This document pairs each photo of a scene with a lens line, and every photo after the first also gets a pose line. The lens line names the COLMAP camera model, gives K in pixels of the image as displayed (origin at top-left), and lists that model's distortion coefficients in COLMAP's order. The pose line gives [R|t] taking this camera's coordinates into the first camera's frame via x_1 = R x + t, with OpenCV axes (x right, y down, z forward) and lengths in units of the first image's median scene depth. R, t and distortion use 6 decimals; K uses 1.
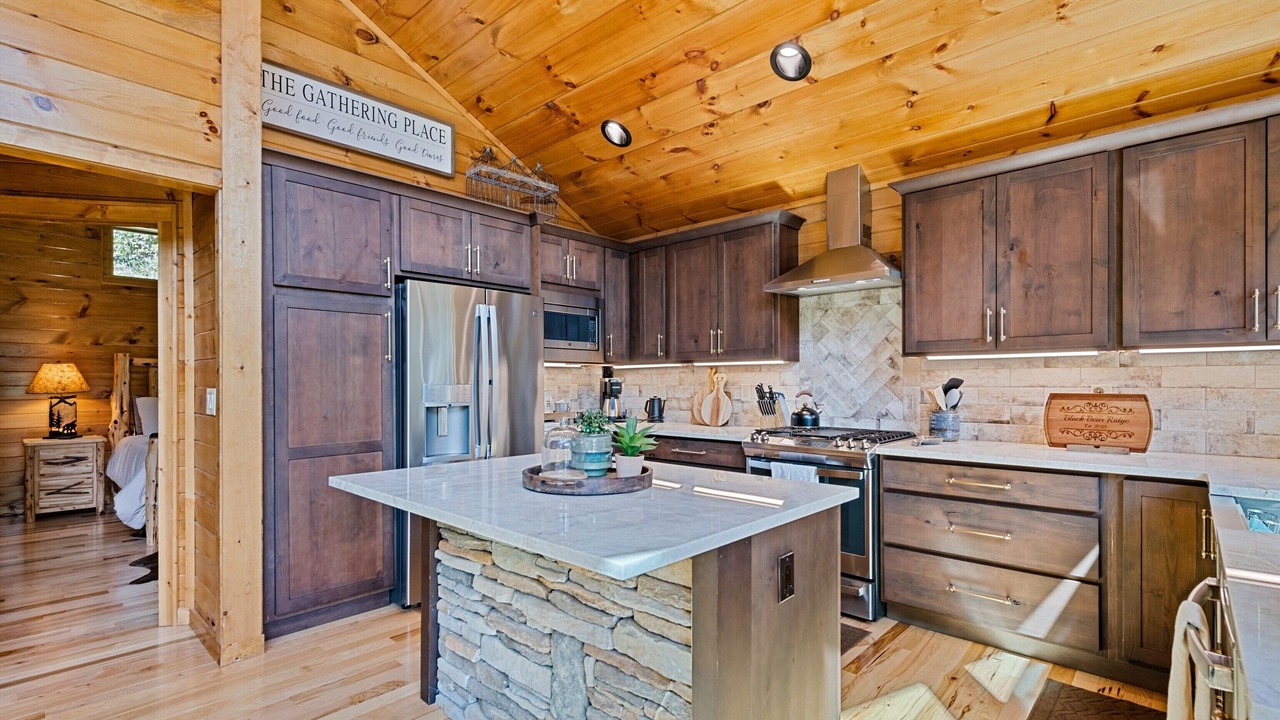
lens RADIAL K [[591.3, 0, 632.3], [0, 591.3, 385.5], [0, 0, 1]] dist [0.017202, -0.004482]
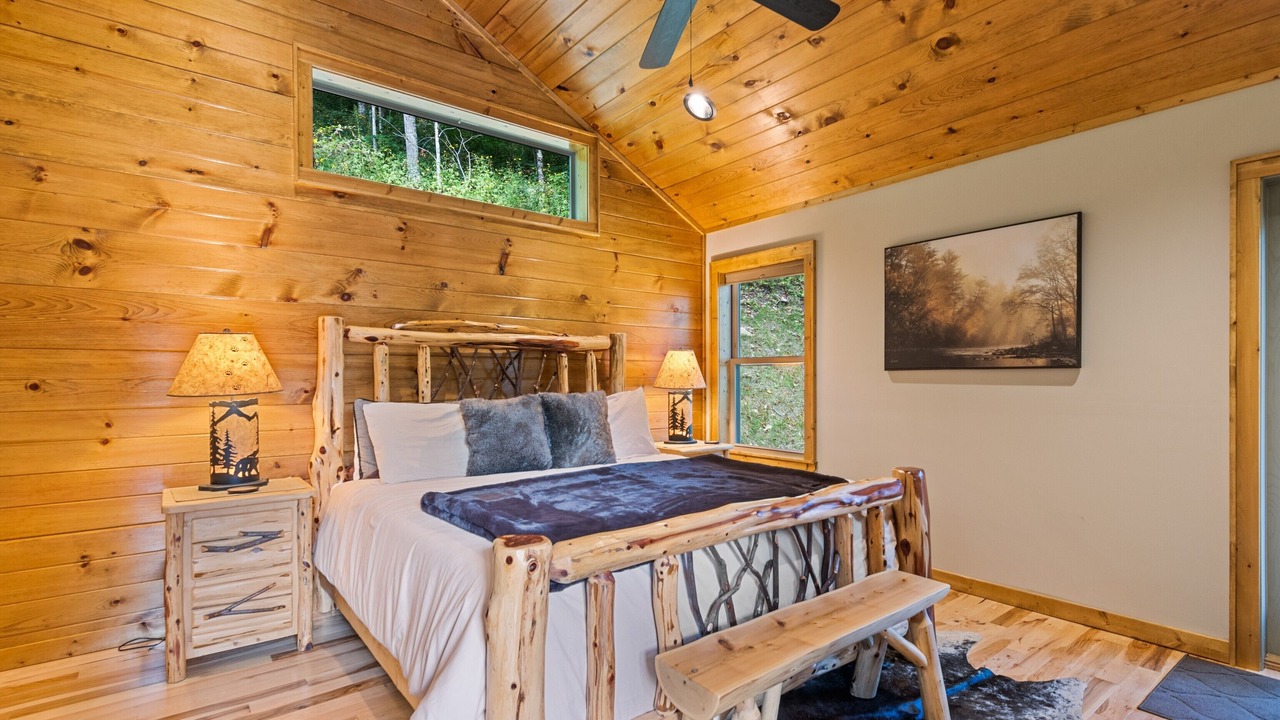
lens RADIAL K [[591.3, 0, 632.3], [0, 591.3, 385.5], [0, 0, 1]] dist [0.017202, -0.004482]
pose [[0.989768, 0.003344, -0.142645, -0.566559], [-0.001738, 0.999934, 0.011379, -0.000966], [0.142673, -0.011014, 0.989709, 0.571117]]
